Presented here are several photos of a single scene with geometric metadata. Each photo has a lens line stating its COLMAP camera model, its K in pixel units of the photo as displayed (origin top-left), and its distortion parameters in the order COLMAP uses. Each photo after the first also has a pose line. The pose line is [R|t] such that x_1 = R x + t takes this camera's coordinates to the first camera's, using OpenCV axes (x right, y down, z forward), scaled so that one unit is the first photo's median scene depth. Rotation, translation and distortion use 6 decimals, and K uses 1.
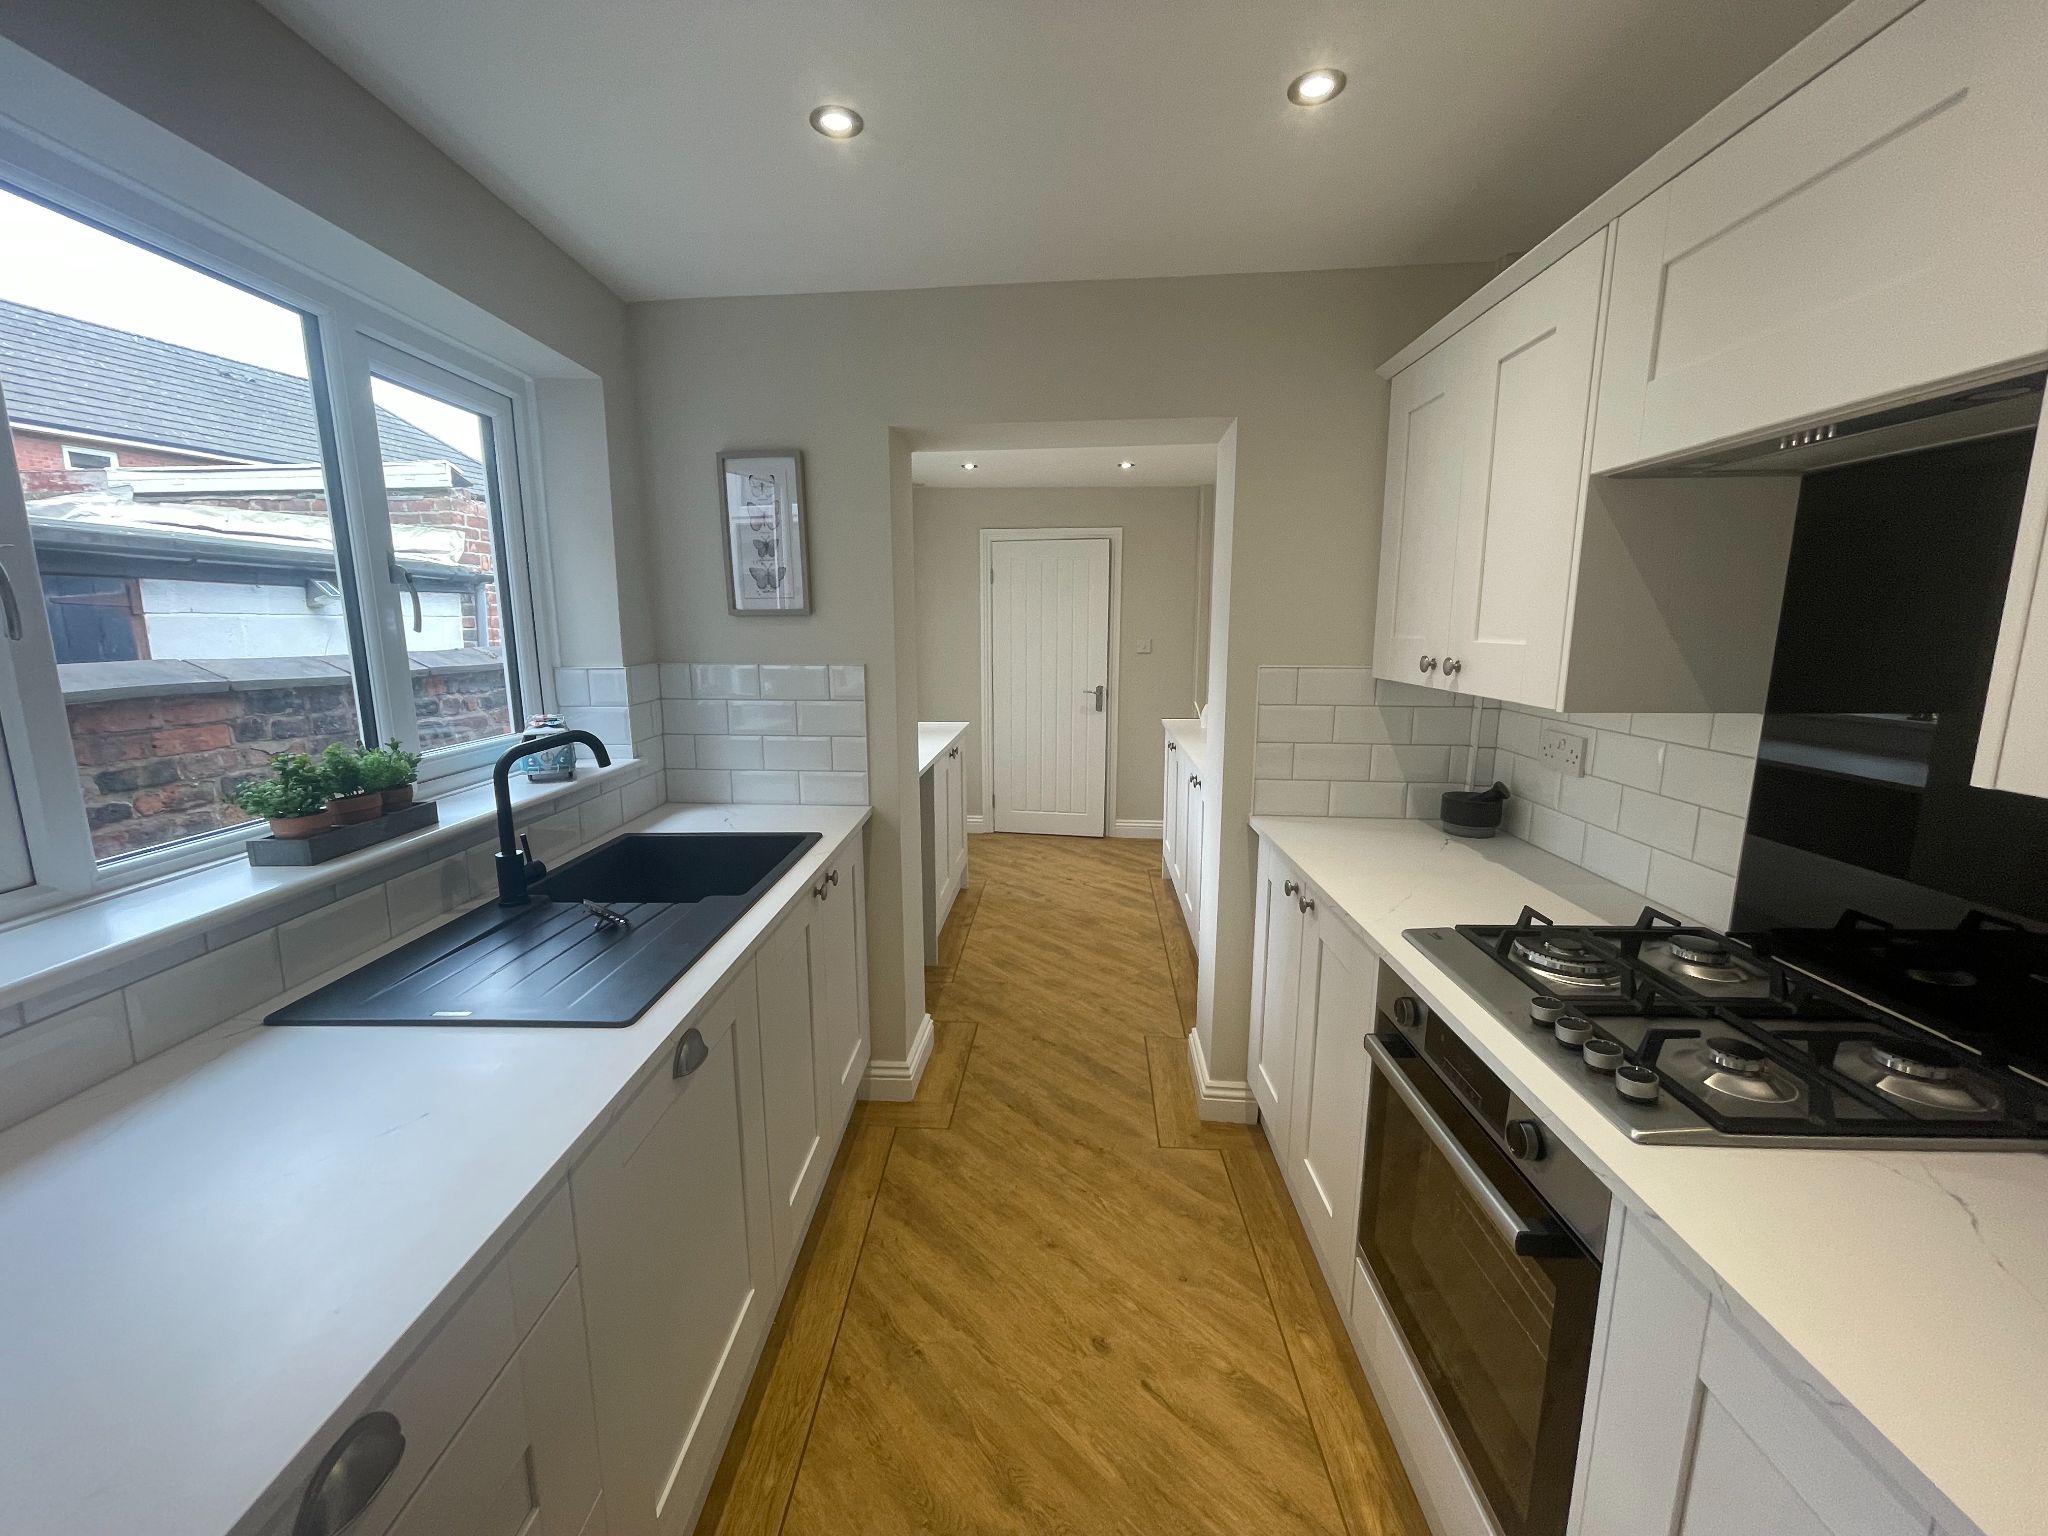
lens RADIAL K [[830.5, 0, 1022.7], [0, 830.5, 765.8], [0, 0, 1]] dist [-0.008310, 0.005039]
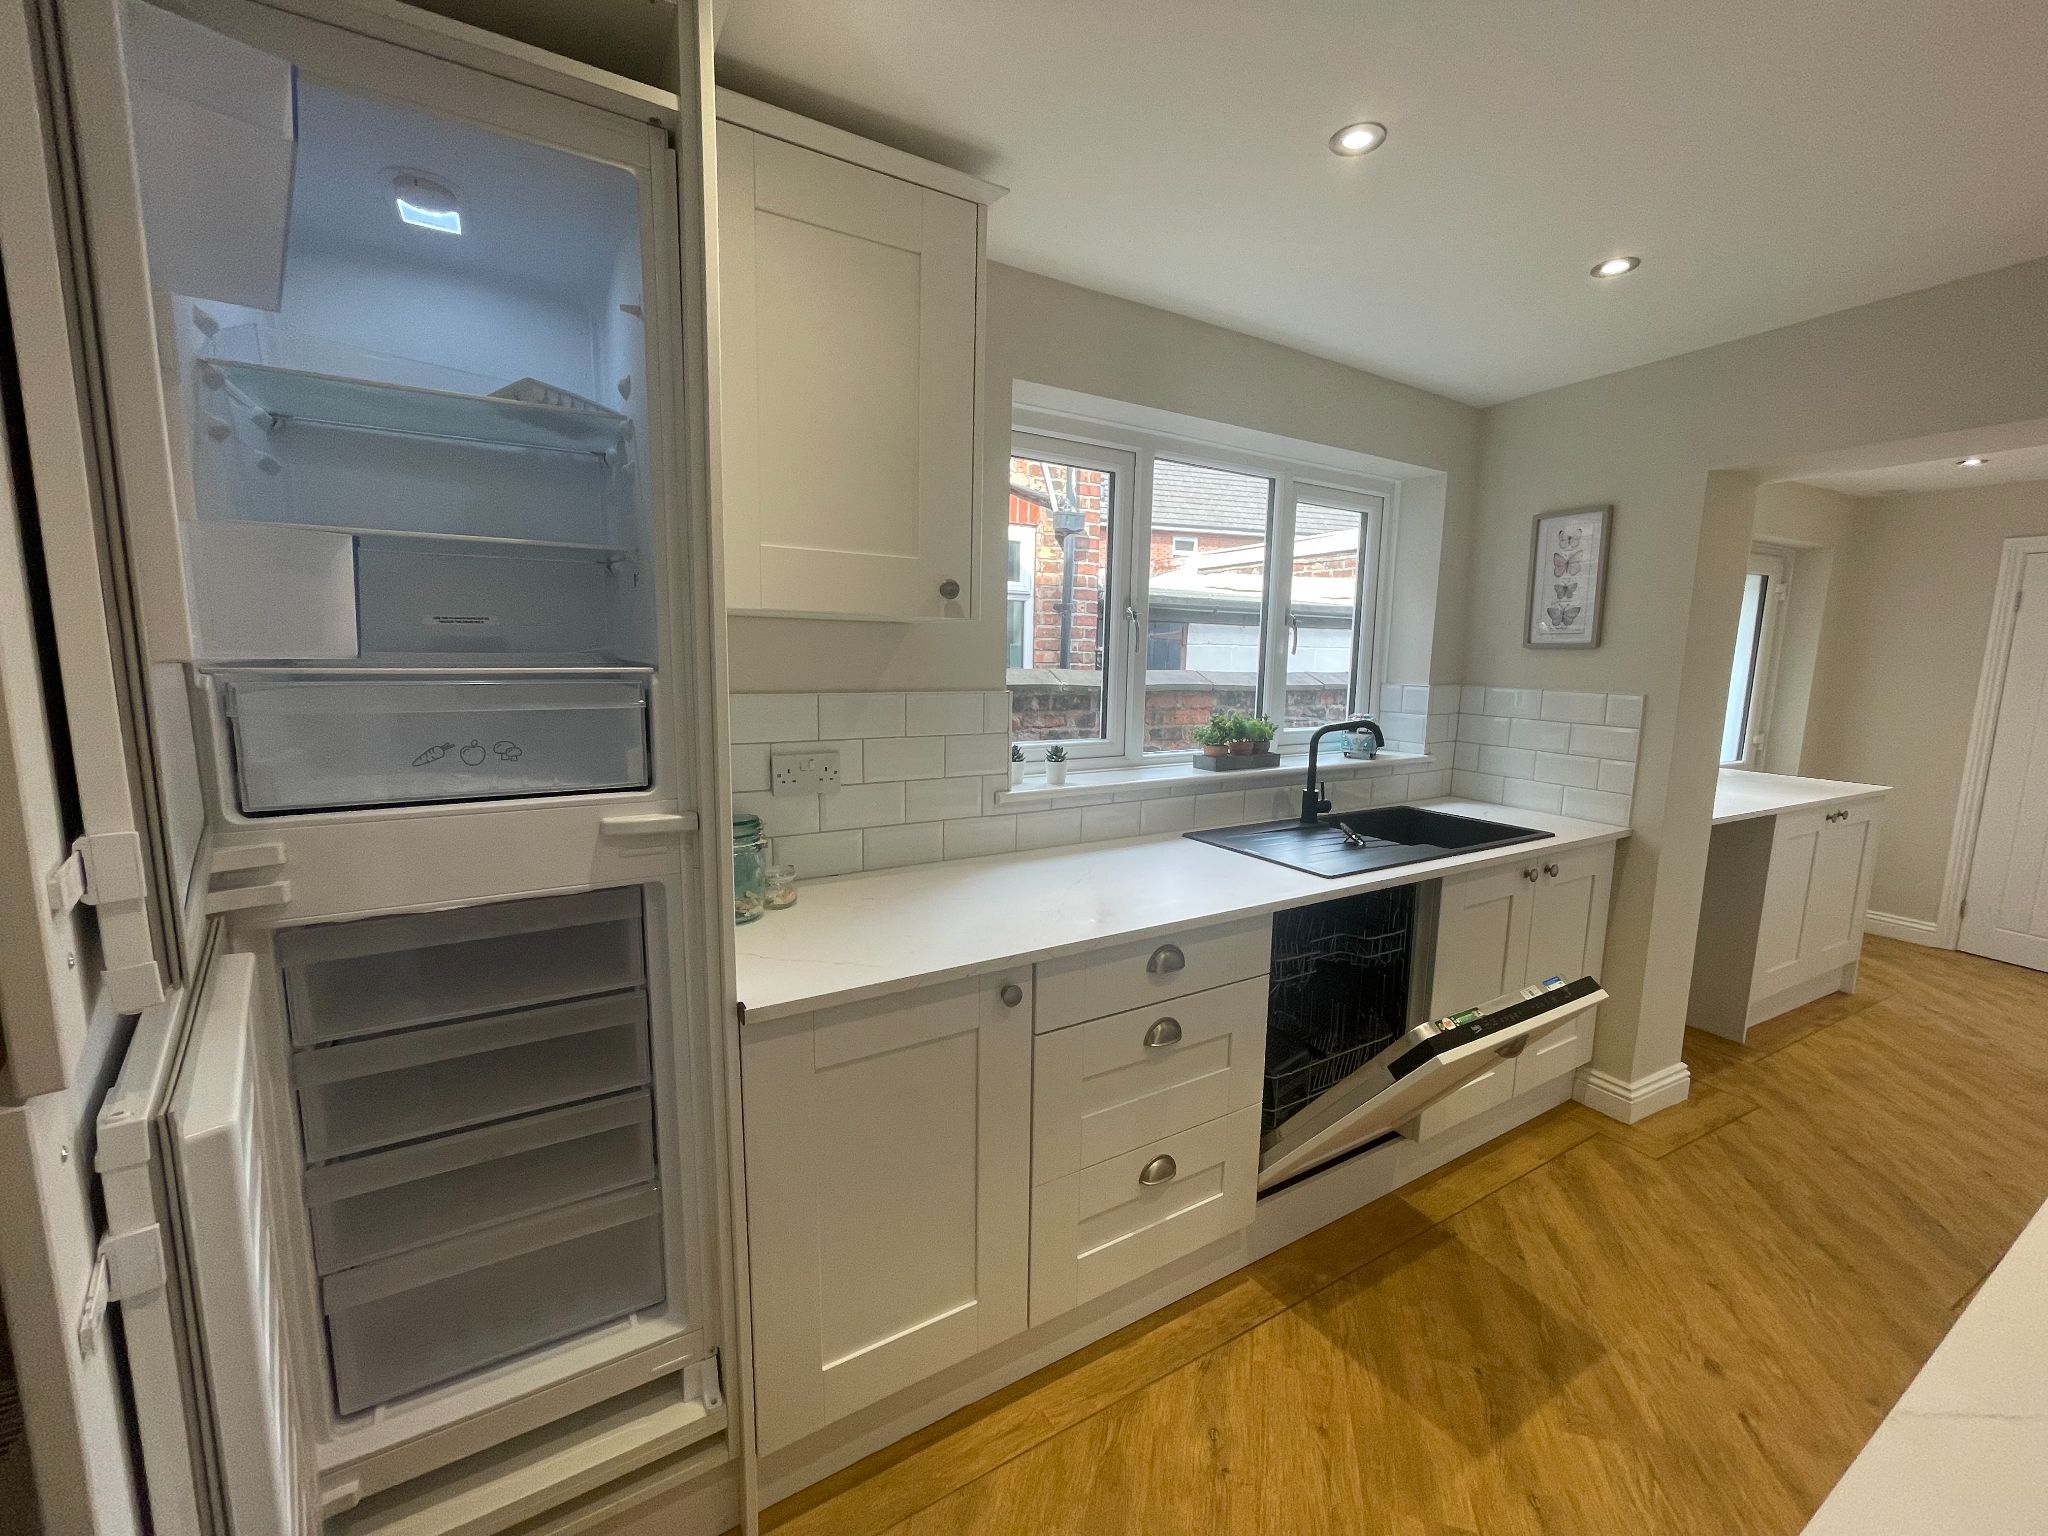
lens RADIAL K [[830.5, 0, 1022.7], [0, 830.5, 765.8], [0, 0, 1]] dist [-0.008310, 0.005039]
pose [[0.533680, 0.128682, -0.835839, 0.263479], [-0.163486, 0.985410, 0.047324, 0.044898], [0.829734, 0.111392, 0.546931, -0.221201]]
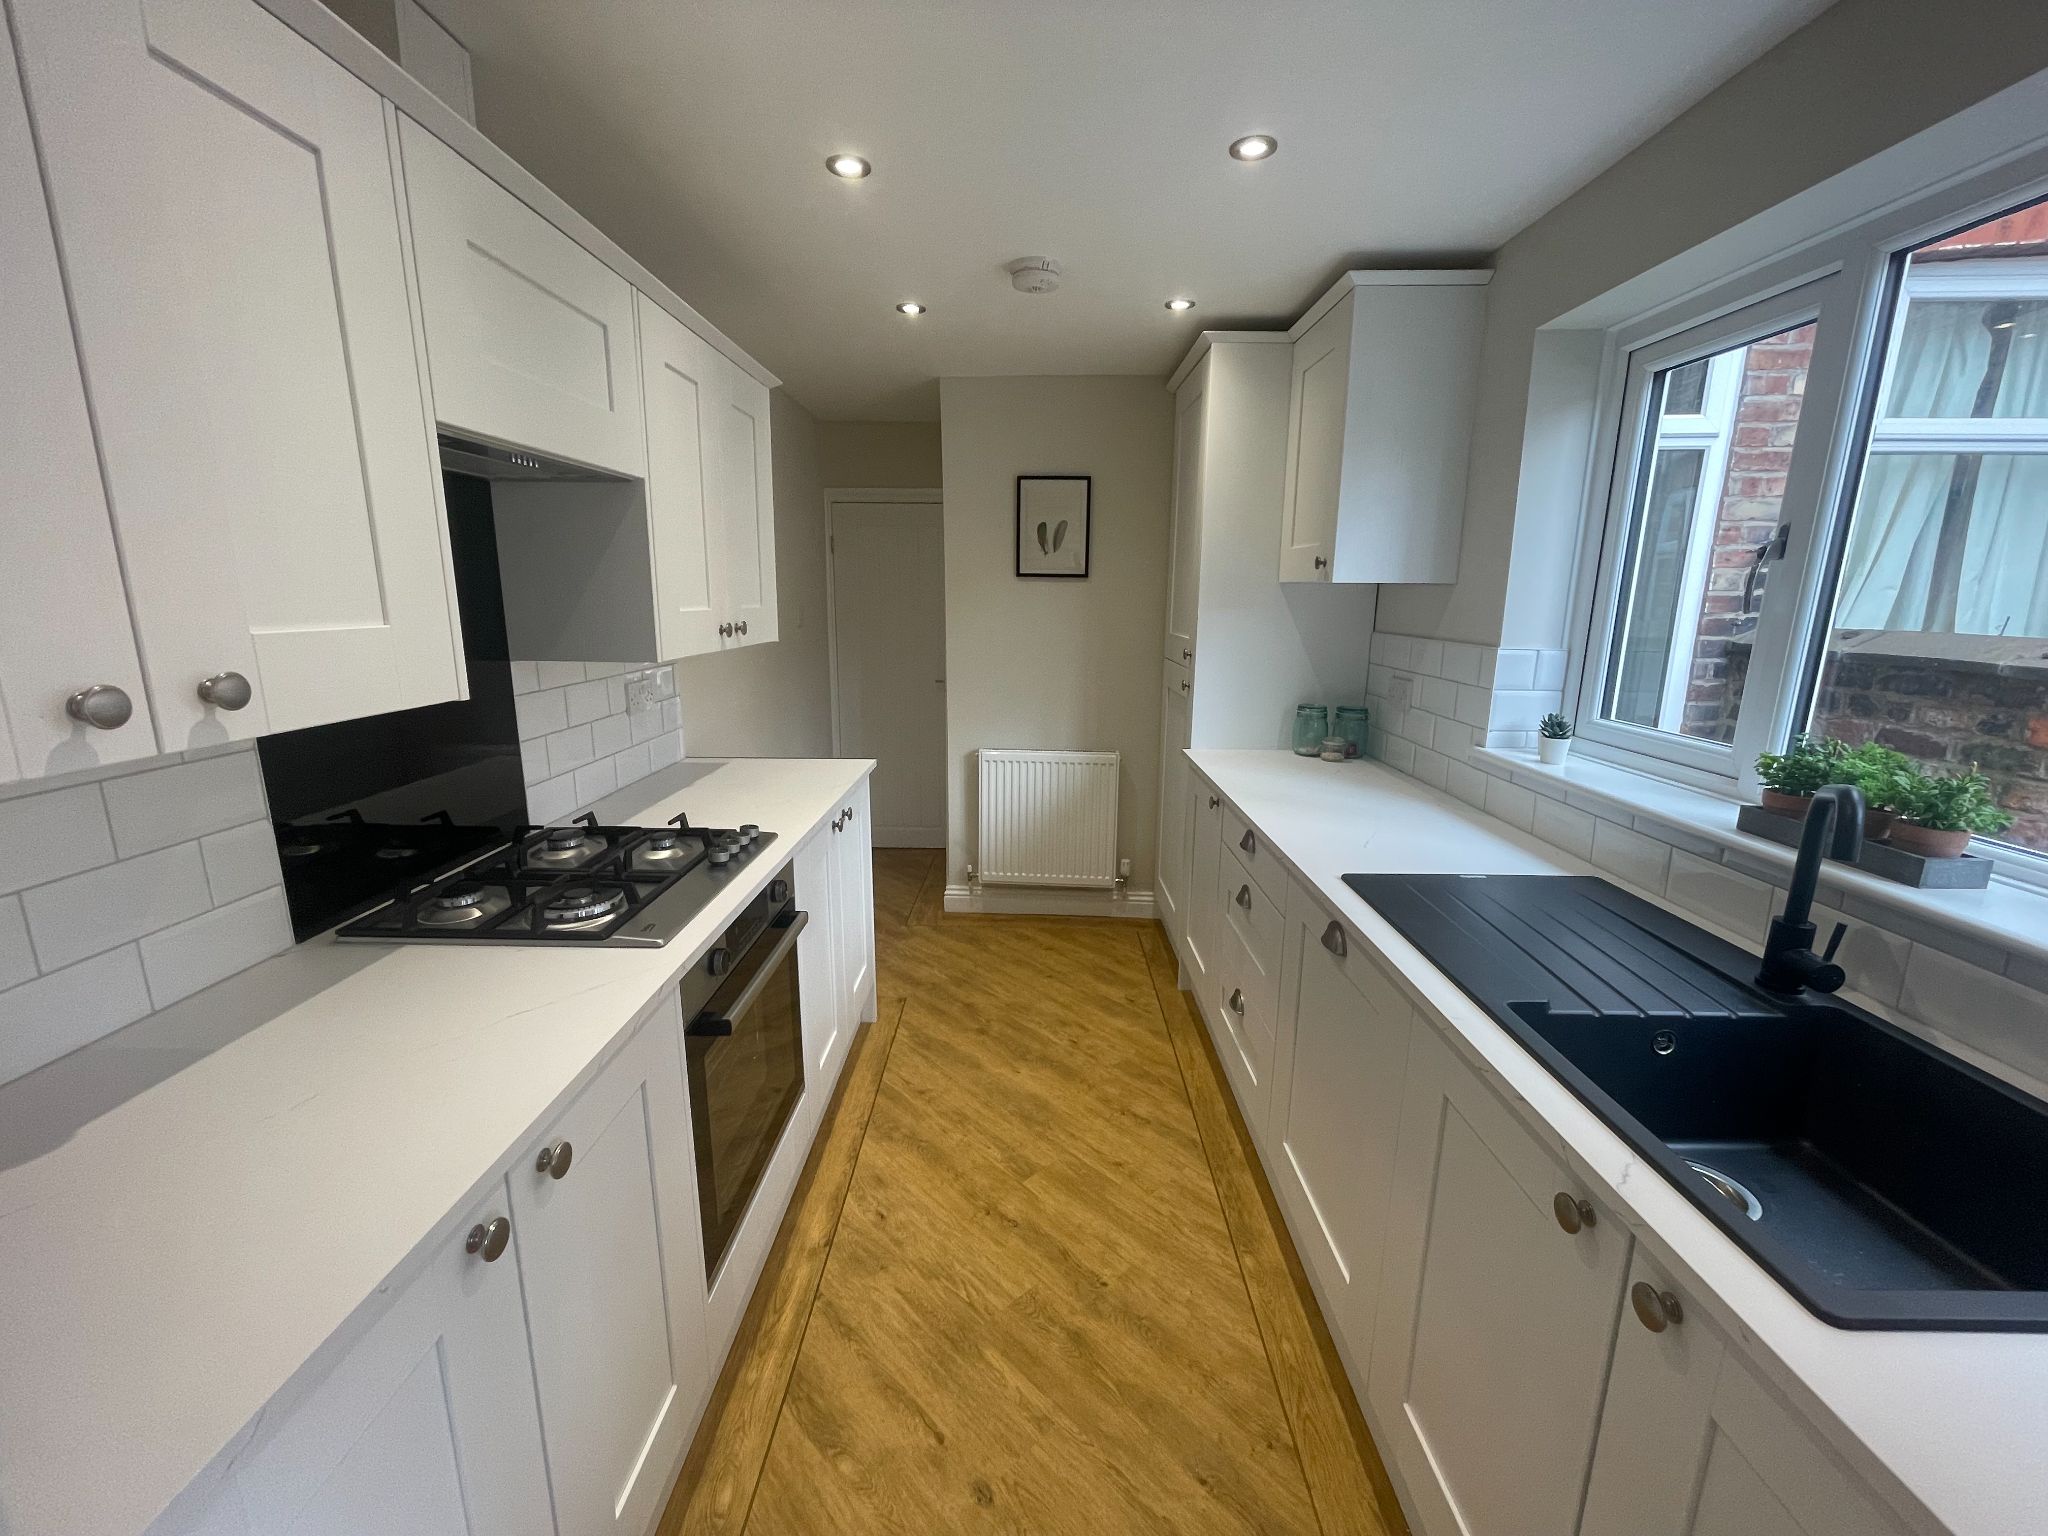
lens RADIAL K [[830.5, 0, 1022.7], [0, 830.5, 765.8], [0, 0, 1]] dist [-0.008310, 0.005039]
pose [[-0.999860, -0.004065, -0.016218, 0.047588], [-0.009807, 0.928215, 0.371915, -0.176837], [0.013542, 0.372022, -0.928125, 0.994366]]
